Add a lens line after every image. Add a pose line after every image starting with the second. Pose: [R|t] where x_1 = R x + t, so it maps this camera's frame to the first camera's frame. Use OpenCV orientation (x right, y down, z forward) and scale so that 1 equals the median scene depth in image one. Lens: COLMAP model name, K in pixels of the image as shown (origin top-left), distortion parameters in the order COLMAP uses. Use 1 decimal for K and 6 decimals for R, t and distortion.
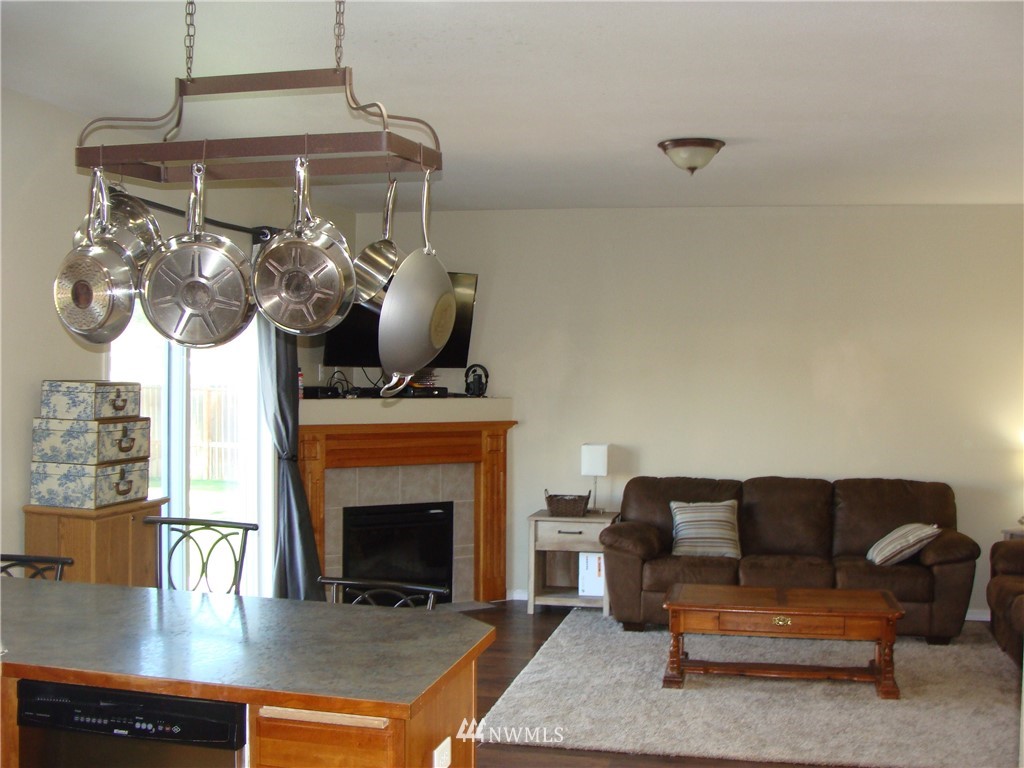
lens RADIAL K [[1132.9, 0, 513.0], [0, 1132.9, 389.2], [0, 0, 1]] dist [-0.197728, 0.182901]
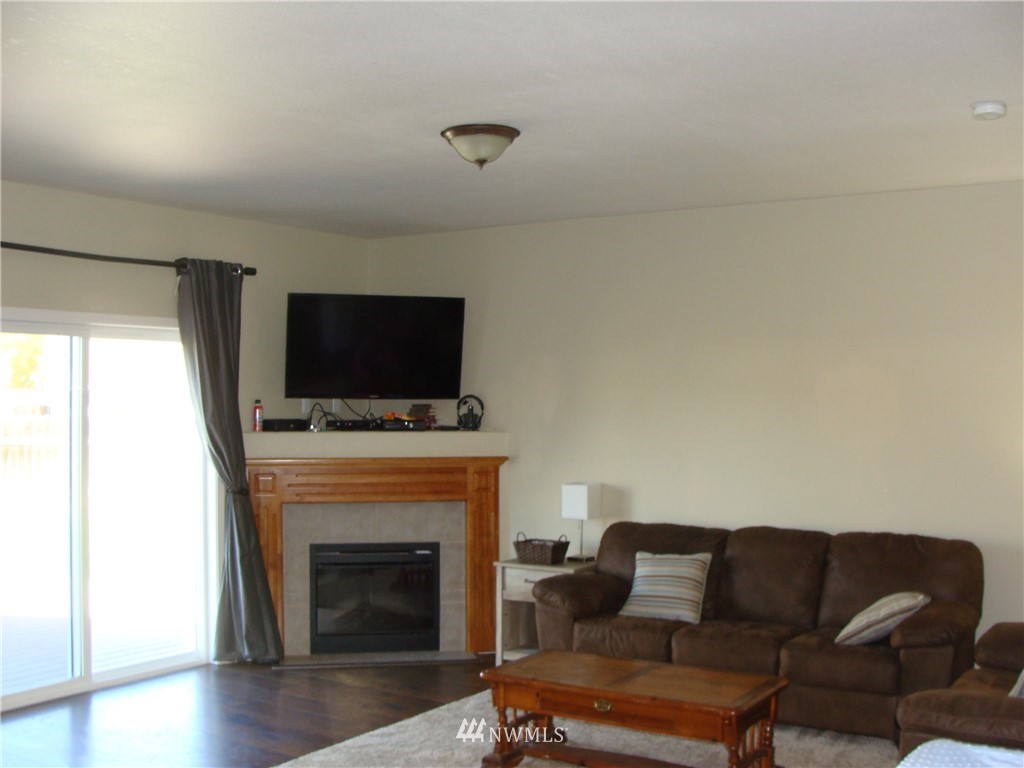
lens RADIAL K [[1132.9, 0, 513.0], [0, 1132.9, 389.2], [0, 0, 1]] dist [-0.197728, 0.182901]
pose [[0.929582, -0.013400, -0.368373, 0.358482], [0.002267, 0.999528, -0.030638, 0.001751], [0.368609, 0.027646, 0.929173, 0.158382]]
